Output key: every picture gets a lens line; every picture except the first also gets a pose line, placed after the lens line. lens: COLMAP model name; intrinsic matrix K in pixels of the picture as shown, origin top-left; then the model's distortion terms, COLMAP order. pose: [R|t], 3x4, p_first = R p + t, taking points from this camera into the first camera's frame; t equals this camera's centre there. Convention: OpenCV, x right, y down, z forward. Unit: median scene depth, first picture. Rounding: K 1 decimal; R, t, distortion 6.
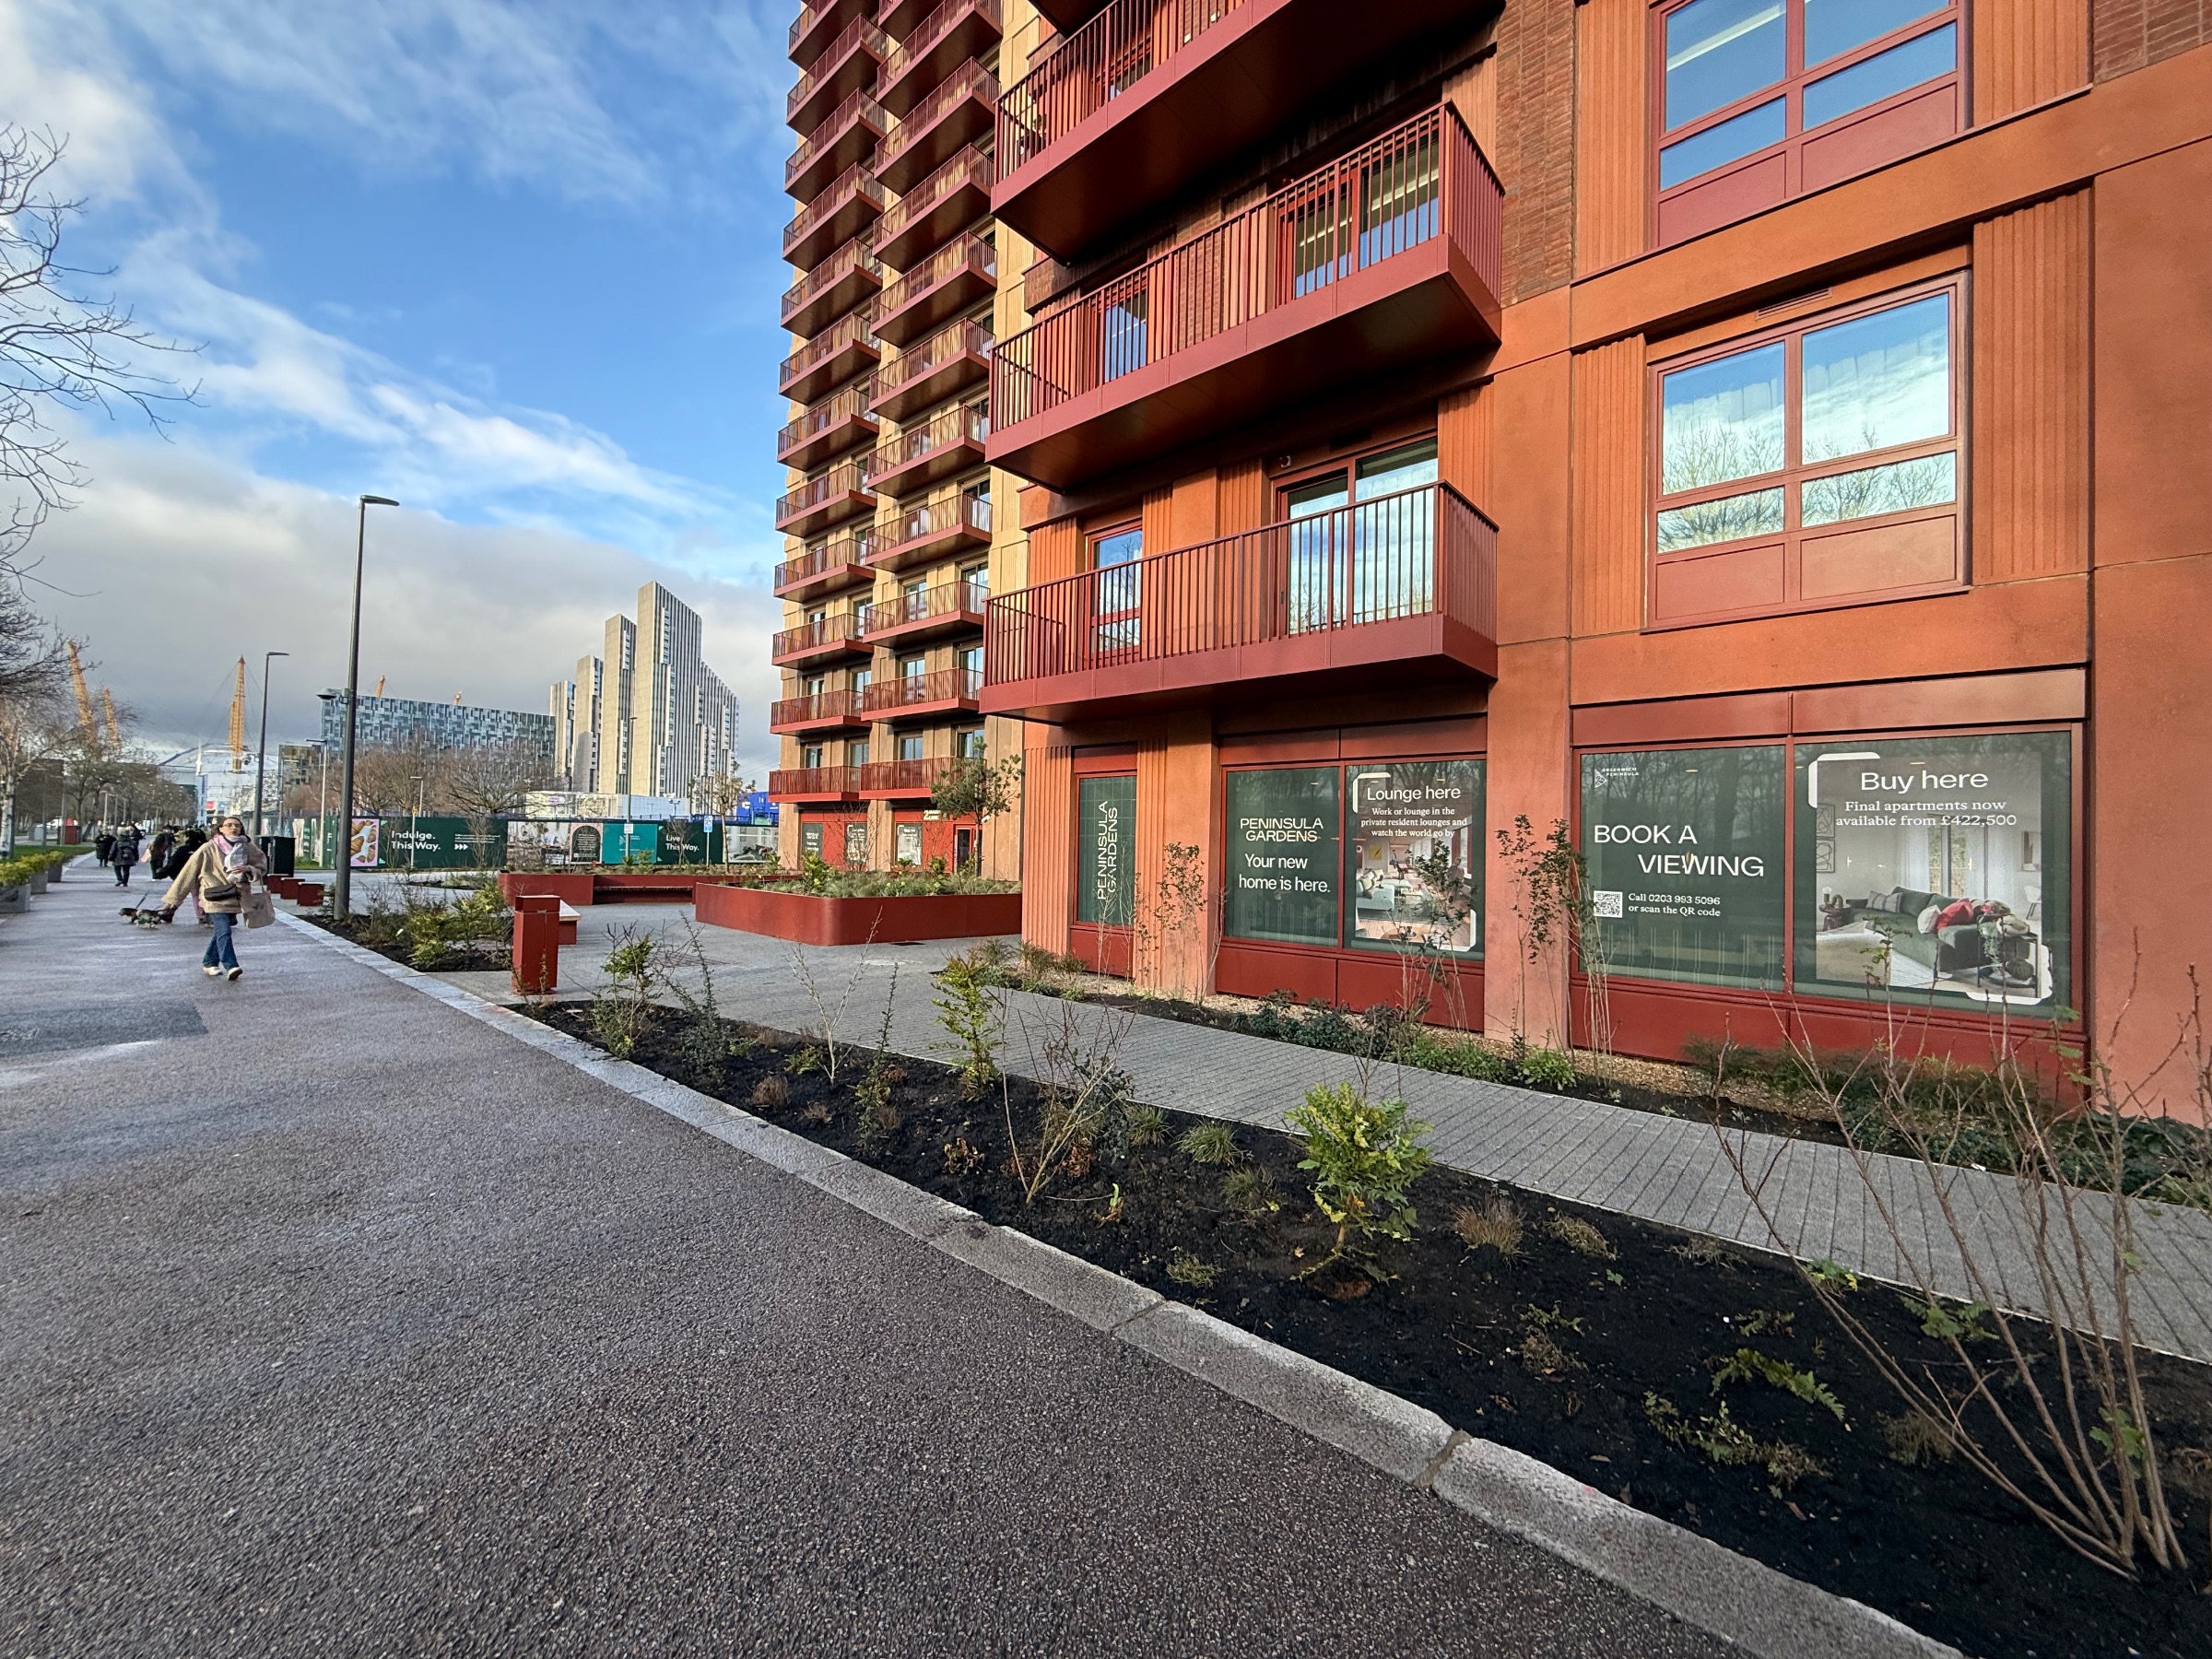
lens RADIAL K [[866.3, 0, 1111.1], [0, 866.3, 826.4], [0, 0, 1]] dist [-0.015505, 0.001620]
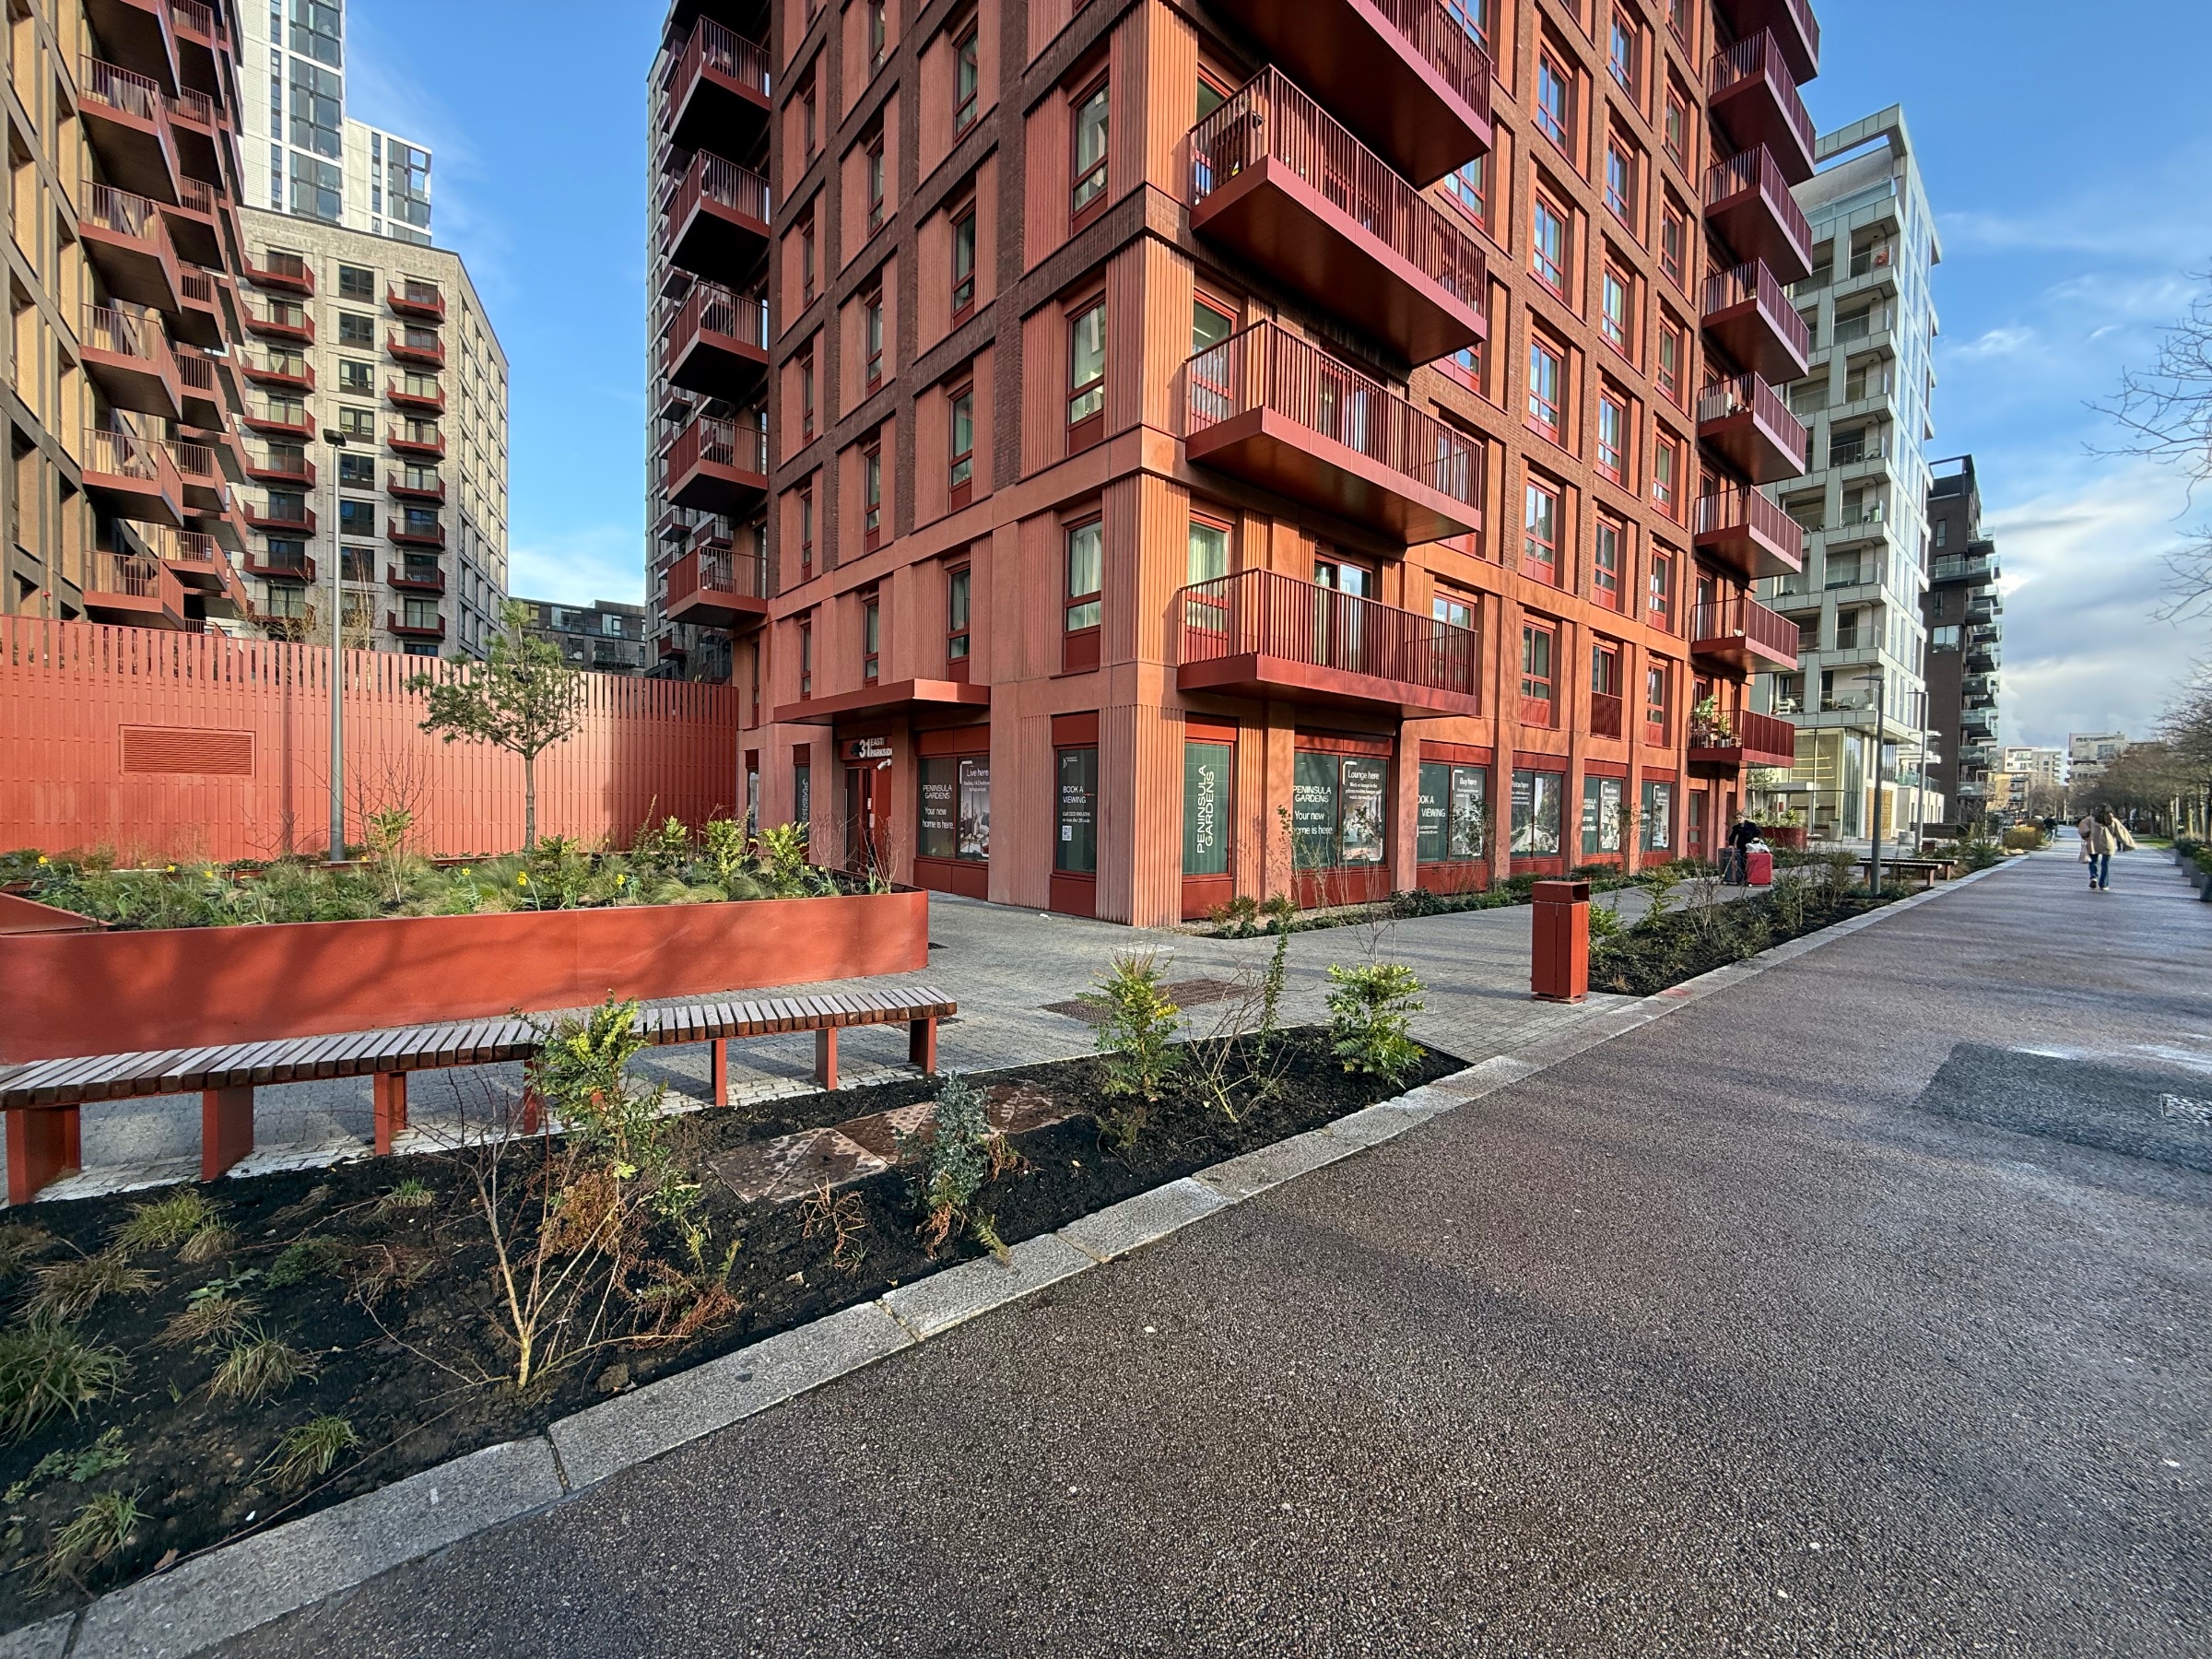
lens RADIAL K [[866.3, 0, 1096.8], [0, 866.3, 829.5], [0, 0, 1]] dist [-0.015505, 0.001620]
pose [[0.154203, -0.039647, 0.987243, -1.145680], [-0.031872, 0.998475, 0.045076, 0.007813], [-0.987525, -0.038416, 0.152704, 0.973109]]
